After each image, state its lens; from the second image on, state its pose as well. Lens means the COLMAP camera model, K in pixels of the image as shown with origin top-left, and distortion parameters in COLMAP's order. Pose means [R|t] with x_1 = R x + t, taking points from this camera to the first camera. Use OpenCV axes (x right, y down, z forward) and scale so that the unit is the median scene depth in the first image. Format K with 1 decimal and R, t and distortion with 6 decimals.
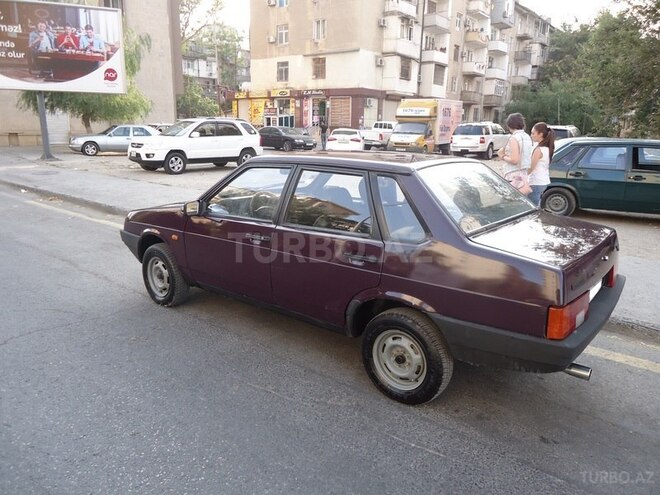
lens RADIAL K [[484.7, 0, 330.0], [0, 484.7, 247.5], [0, 0, 1]] dist [-0.002078, -0.000608]
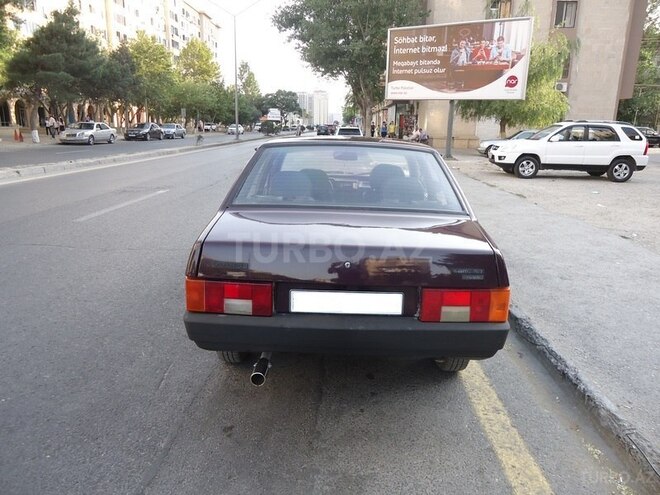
lens RADIAL K [[484.7, 0, 330.0], [0, 484.7, 247.5], [0, 0, 1]] dist [-0.002078, -0.000608]
pose [[0.608571, 0.190850, -0.770206, 0.191512], [-0.204994, 0.975509, 0.079748, -0.010410], [0.766563, 0.109355, 0.632790, 0.079757]]
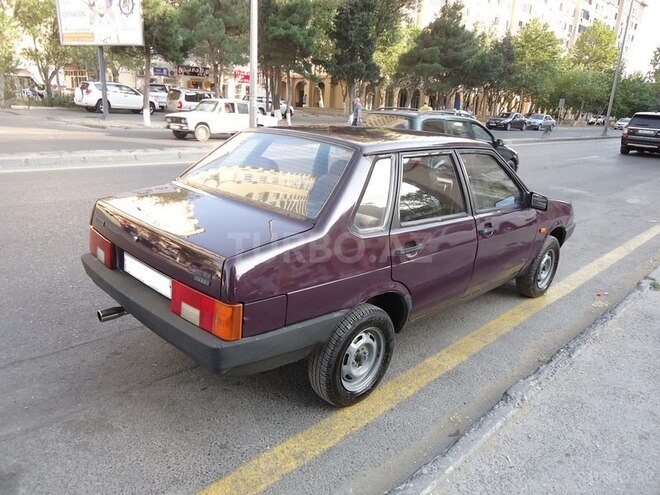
lens RADIAL K [[484.7, 0, 330.0], [0, 484.7, 247.5], [0, 0, 1]] dist [-0.002078, -0.000608]
pose [[-0.105908, 0.268884, -0.957332, 0.226303], [-0.294427, 0.911097, 0.288470, -0.052220], [0.949787, 0.312416, -0.017326, 0.223868]]
